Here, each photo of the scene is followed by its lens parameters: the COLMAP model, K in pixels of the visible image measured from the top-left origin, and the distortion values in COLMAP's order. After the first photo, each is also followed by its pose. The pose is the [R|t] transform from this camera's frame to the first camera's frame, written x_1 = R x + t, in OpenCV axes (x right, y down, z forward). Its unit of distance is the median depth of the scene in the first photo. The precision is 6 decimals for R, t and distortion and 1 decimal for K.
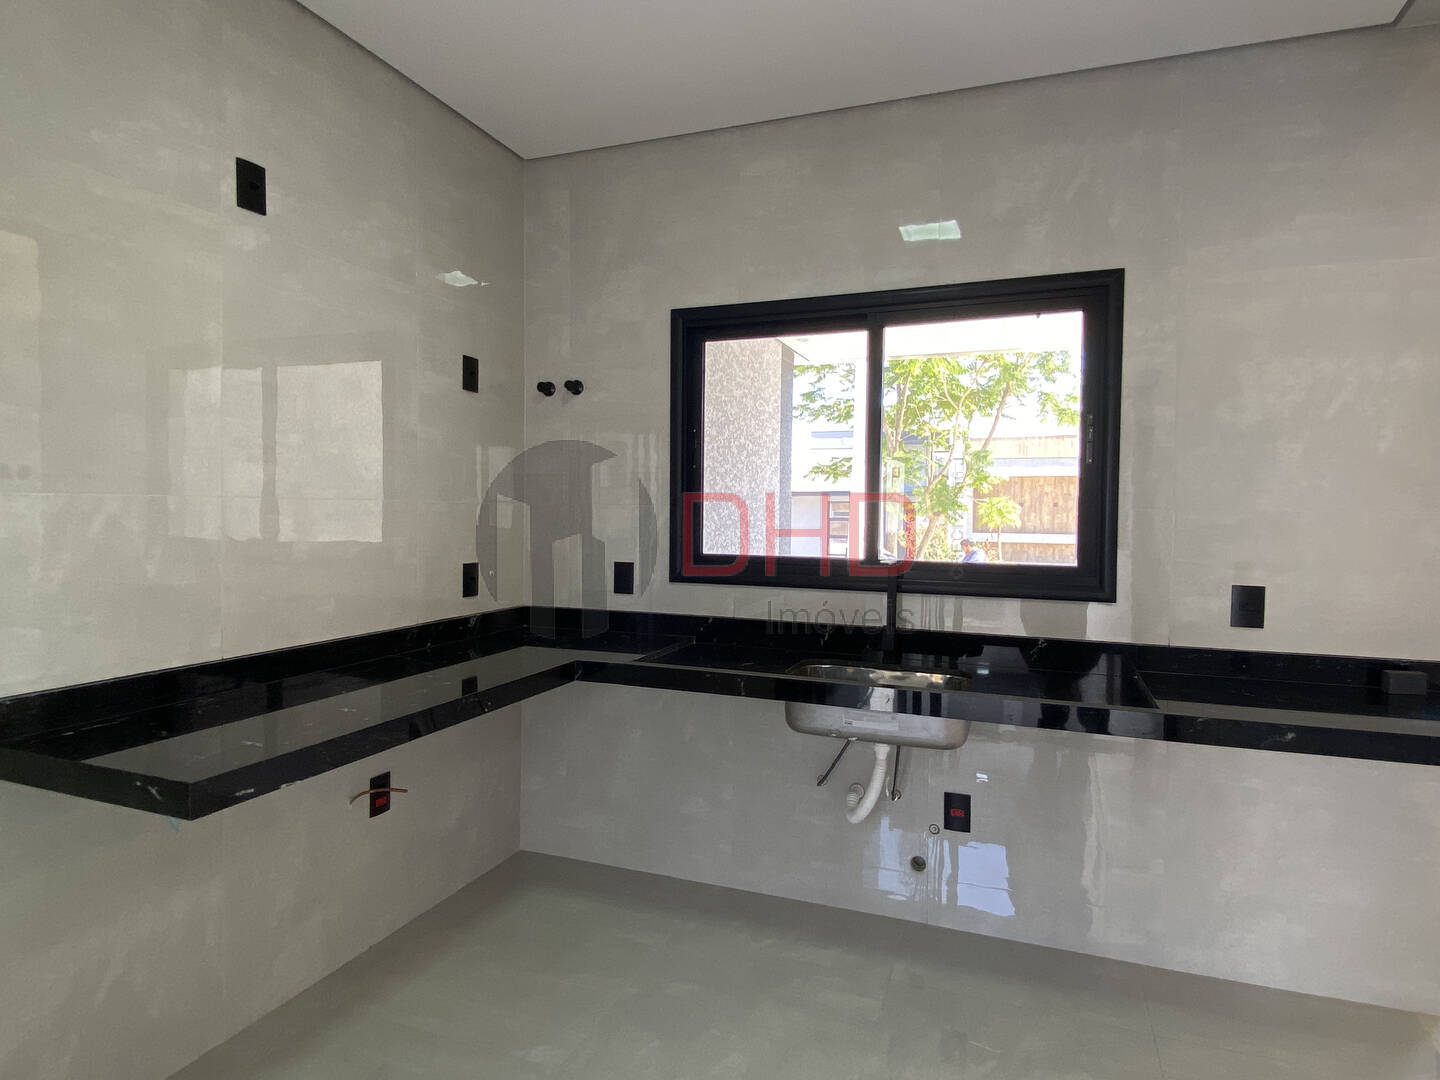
lens RADIAL K [[837.4, 0, 720.0], [0, 837.4, 540.0], [0, 0, 1]] dist [0.121639, -0.115889]
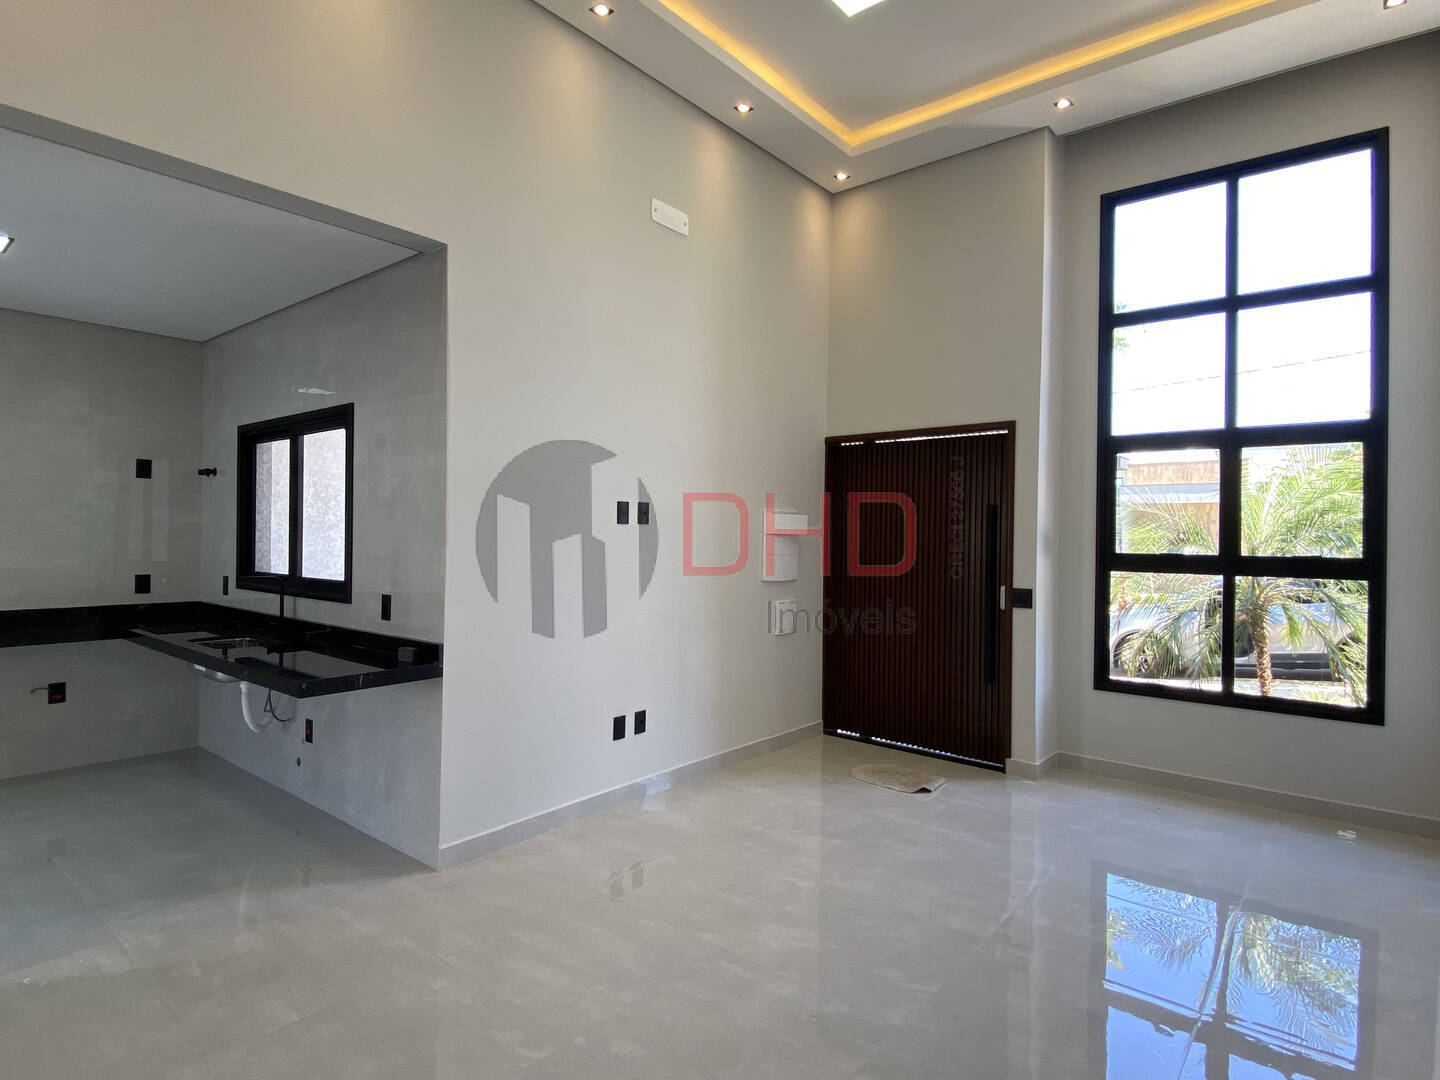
lens RADIAL K [[800.3, 0, 720.0], [0, 800.3, 540.0], [0, 0, 1]] dist [-0.005551, -0.002043]
pose [[0.945596, 0.004735, -0.325309, 1.588640], [-0.016539, 0.999301, -0.033529, -0.009936], [0.324923, 0.037085, 0.945013, -0.215333]]
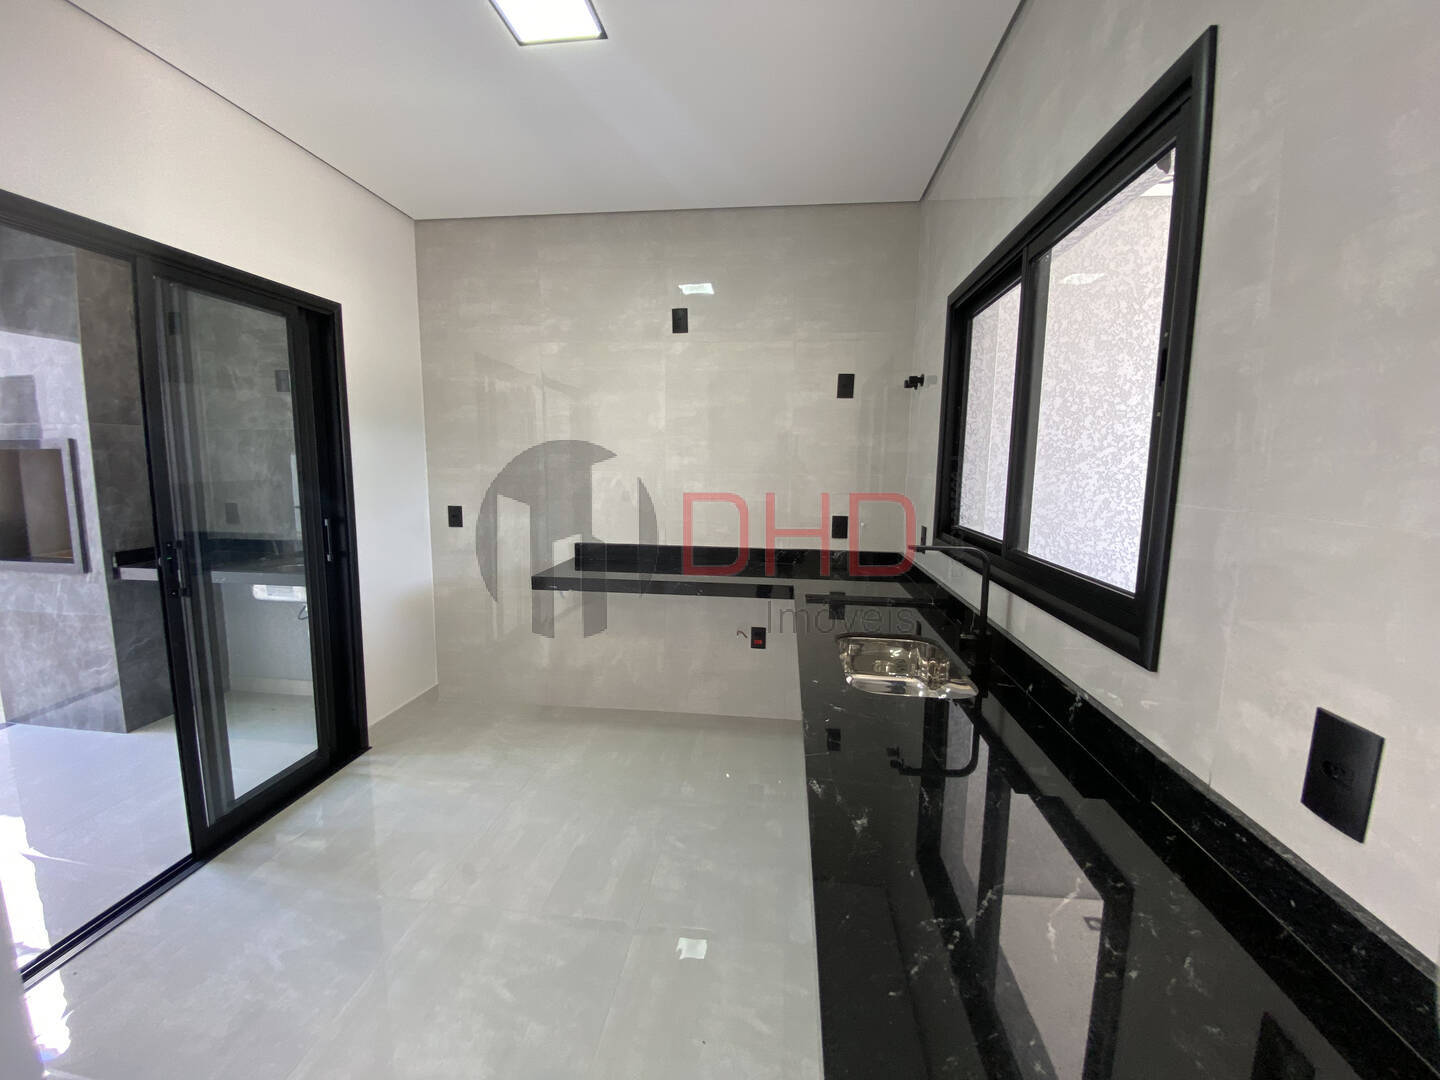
lens RADIAL K [[576.5, 0, 722.7], [0, 576.5, 546.0], [0, 0, 1]] dist [0.021961, -0.023250]
pose [[0.251419, 0.130169, -0.959085, 0.722003], [-0.043619, 0.991432, 0.123125, -0.040618], [0.966895, 0.010878, 0.254943, 0.618152]]
